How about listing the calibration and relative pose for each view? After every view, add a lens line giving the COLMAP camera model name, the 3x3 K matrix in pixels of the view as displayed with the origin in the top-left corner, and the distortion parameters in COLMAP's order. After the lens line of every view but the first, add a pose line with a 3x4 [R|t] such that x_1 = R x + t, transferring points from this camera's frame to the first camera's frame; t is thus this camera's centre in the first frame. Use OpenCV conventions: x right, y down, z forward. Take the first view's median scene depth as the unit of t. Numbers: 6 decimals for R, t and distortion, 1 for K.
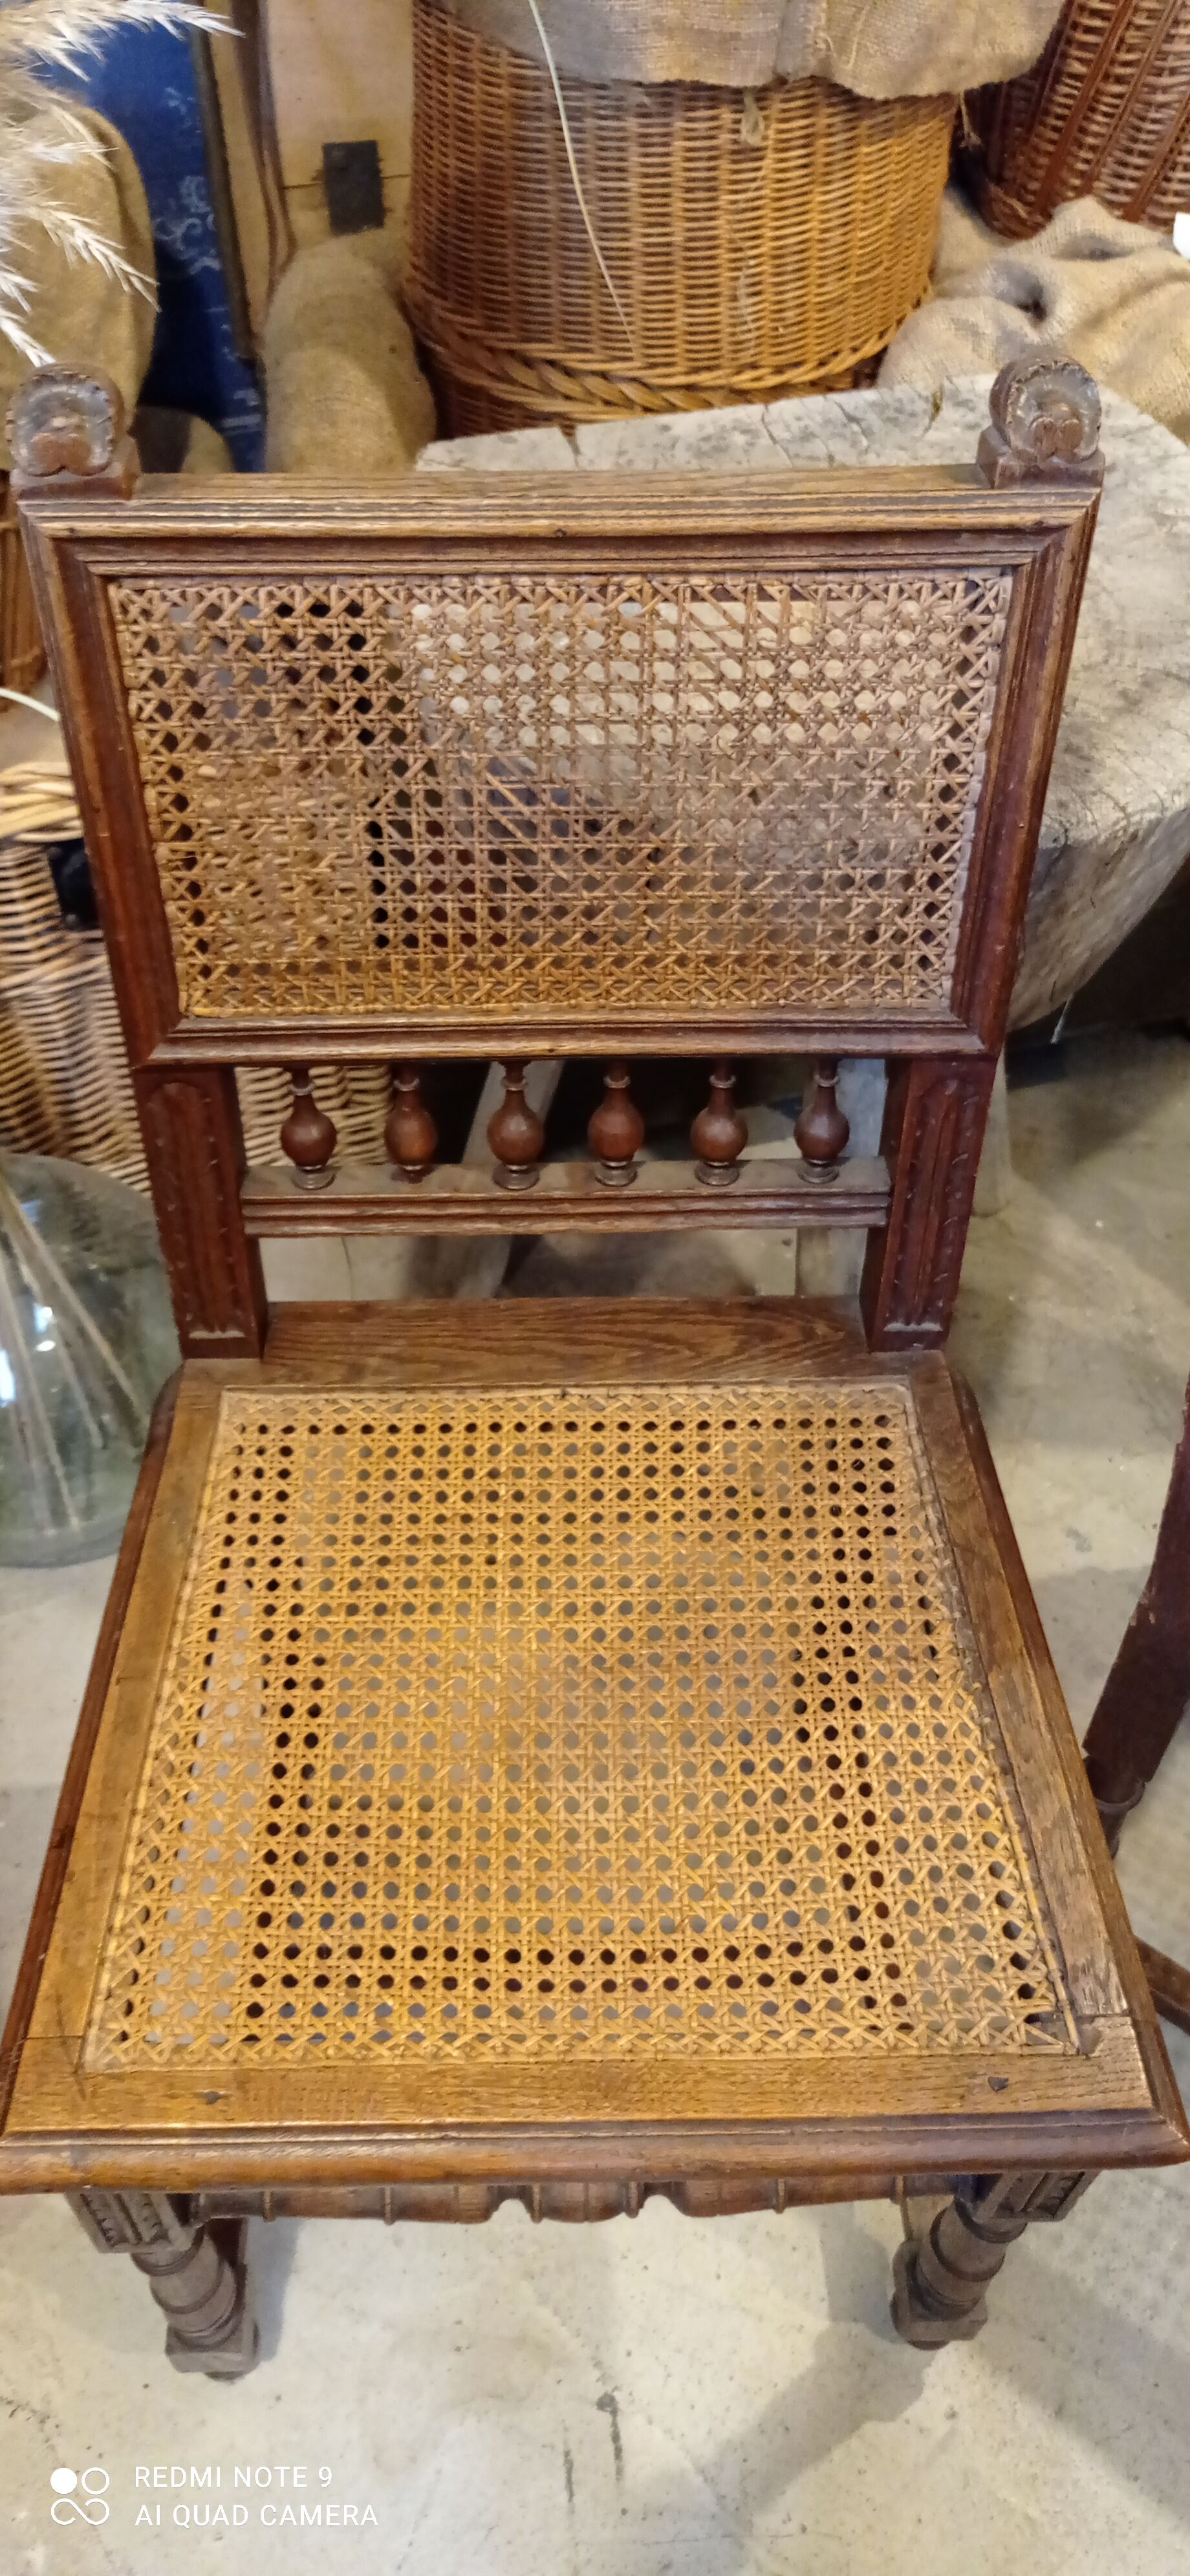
lens RADIAL K [[1917.3, 0, 591.8], [0, 1917.3, 1281.8], [0, 0, 1]] dist [0.034238, -0.034907]
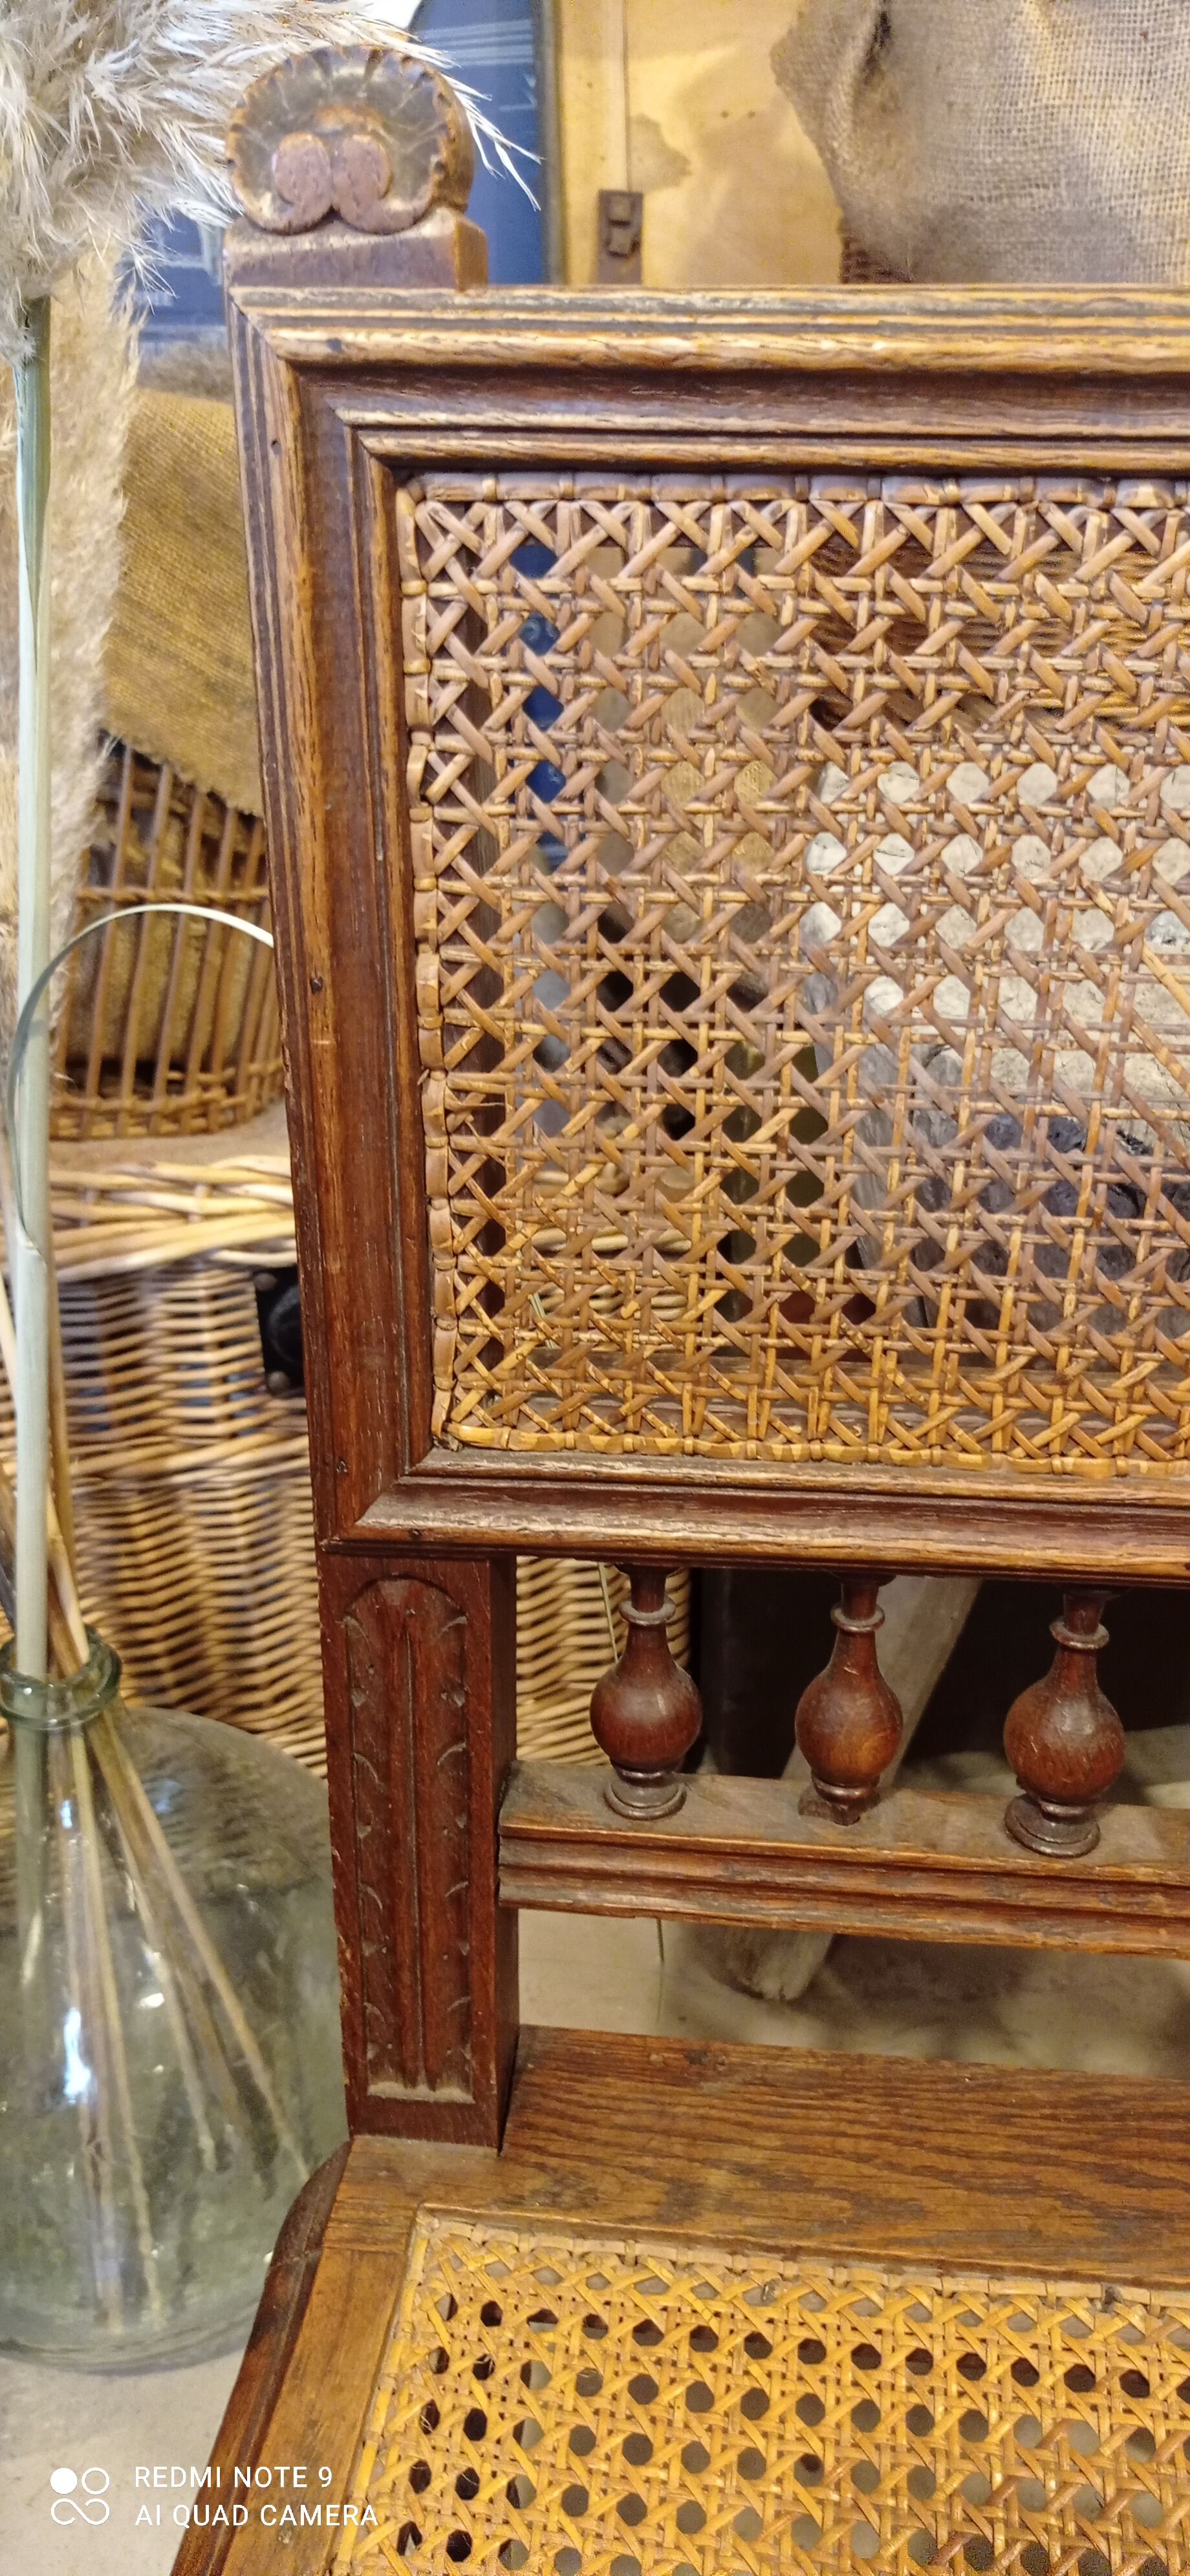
lens RADIAL K [[1917.3, 0, 593.1], [0, 1917.3, 1295.4], [0, 0, 1]] dist [0.034238, -0.034907]
pose [[0.991791, 0.053828, -0.115984, -0.107824], [-0.085746, 0.952873, -0.291001, -0.031504], [0.094854, 0.298557, 0.949666, 0.481578]]
